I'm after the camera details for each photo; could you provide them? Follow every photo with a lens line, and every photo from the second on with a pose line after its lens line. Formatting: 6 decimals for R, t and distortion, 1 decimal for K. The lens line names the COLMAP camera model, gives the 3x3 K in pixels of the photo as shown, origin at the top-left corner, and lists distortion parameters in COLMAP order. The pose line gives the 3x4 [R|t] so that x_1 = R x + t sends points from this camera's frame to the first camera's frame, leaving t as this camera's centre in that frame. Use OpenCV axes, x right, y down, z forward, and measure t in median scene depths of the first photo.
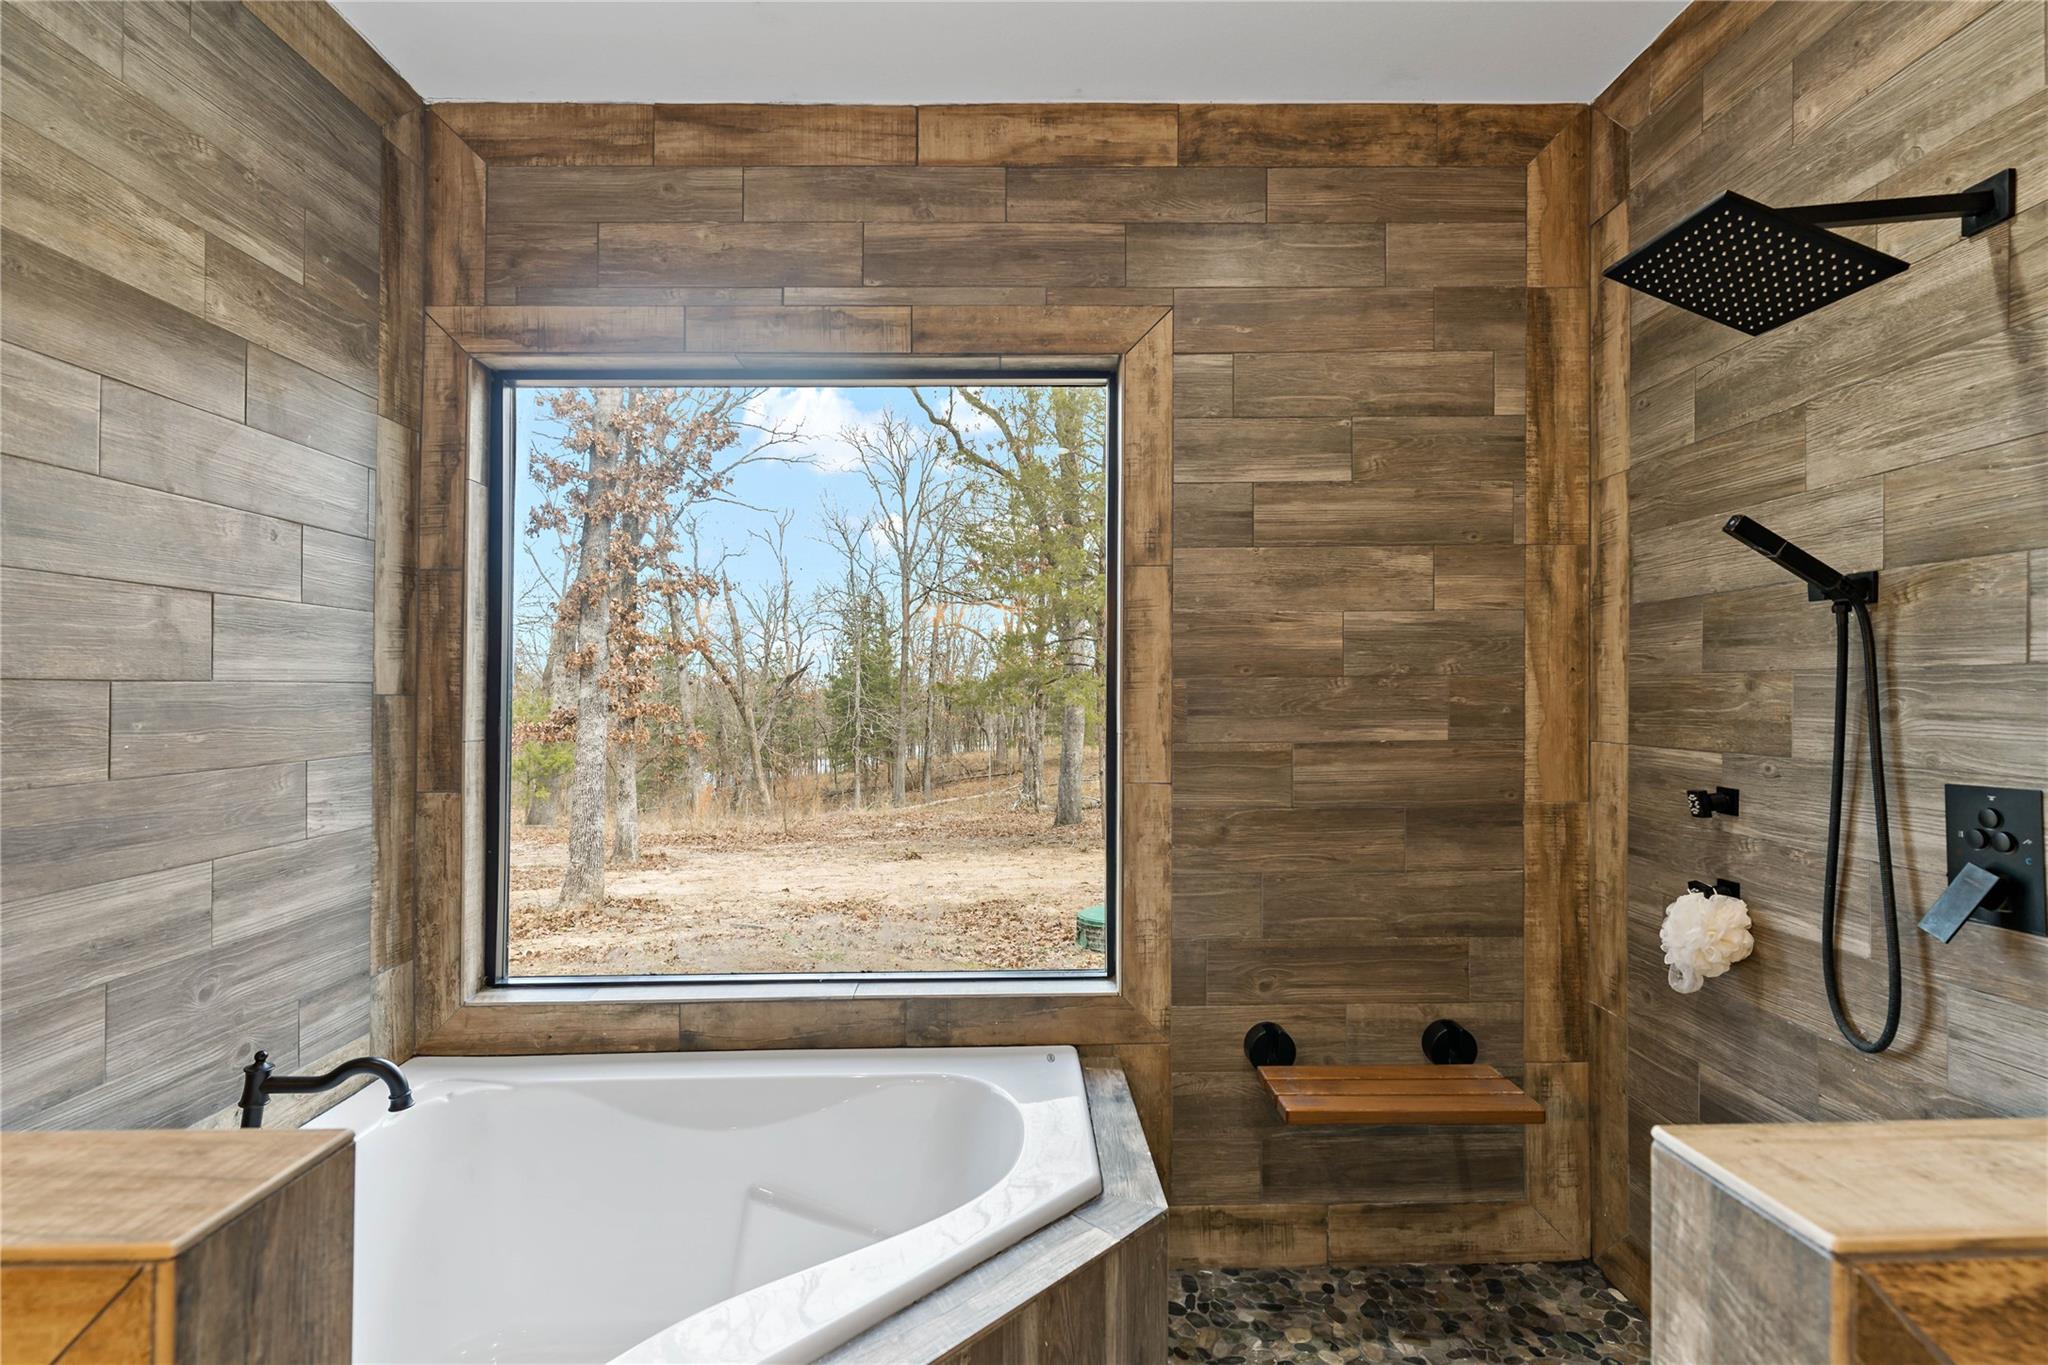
lens RADIAL K [[978.7, 0, 1022.7], [0, 978.7, 679.7], [0, 0, 1]] dist [0.000802, 0.000102]
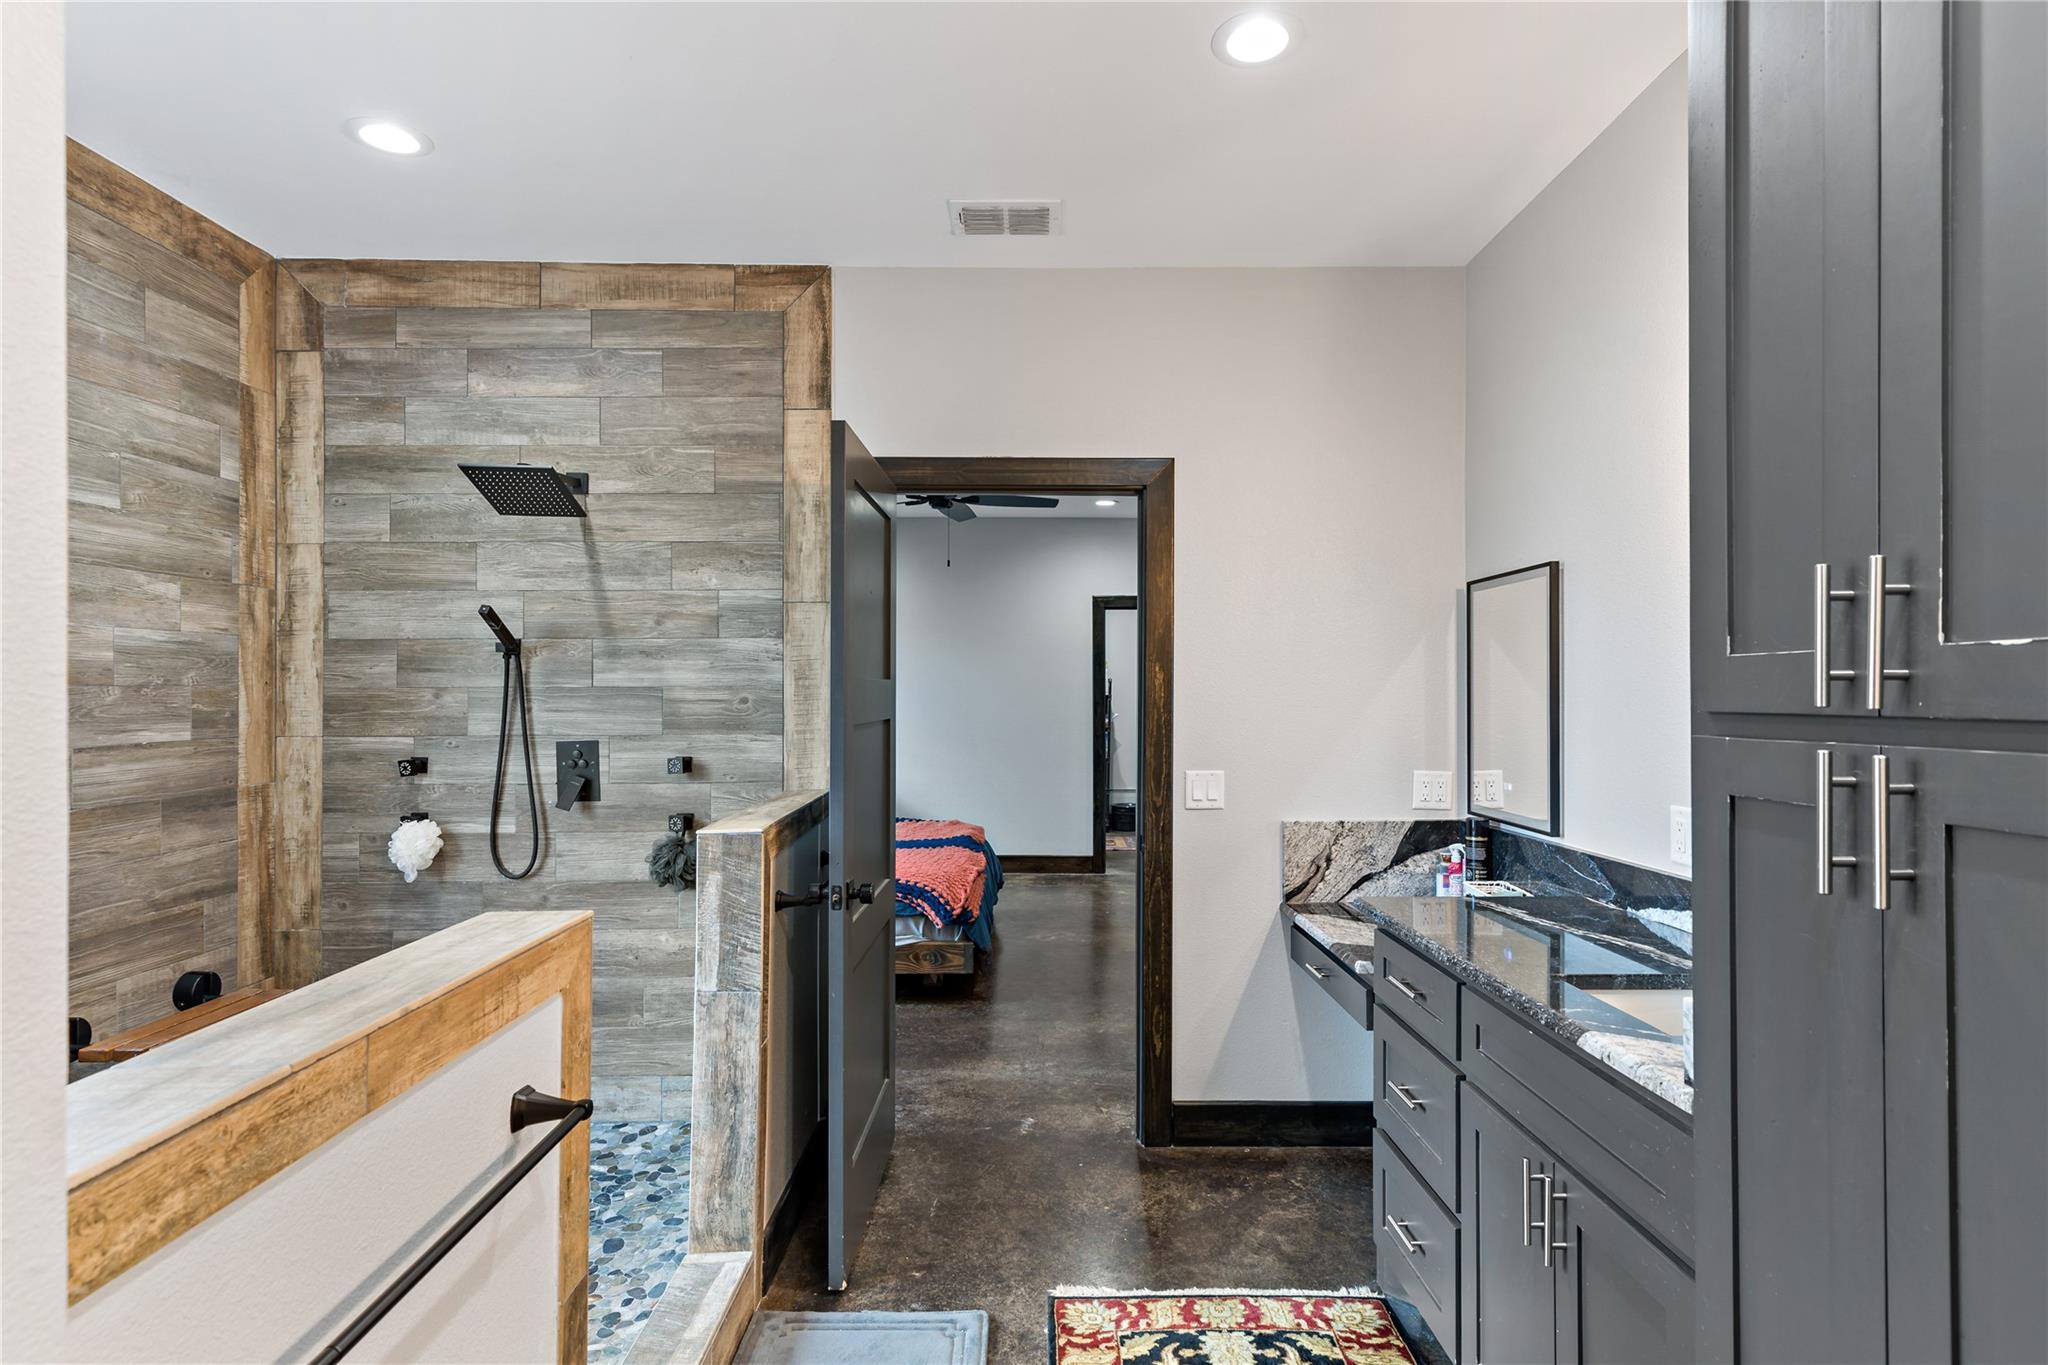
lens RADIAL K [[1042.4, 0, 1022.4], [0, 1042.4, 695.4], [0, 0, 1]] dist [0.017686, 0.000708]
pose [[0.012640, 0.004193, 0.999911, -0.855360], [-0.010028, 0.999941, -0.004066, 0.002027], [-0.999870, -0.009976, 0.012682, -0.038622]]
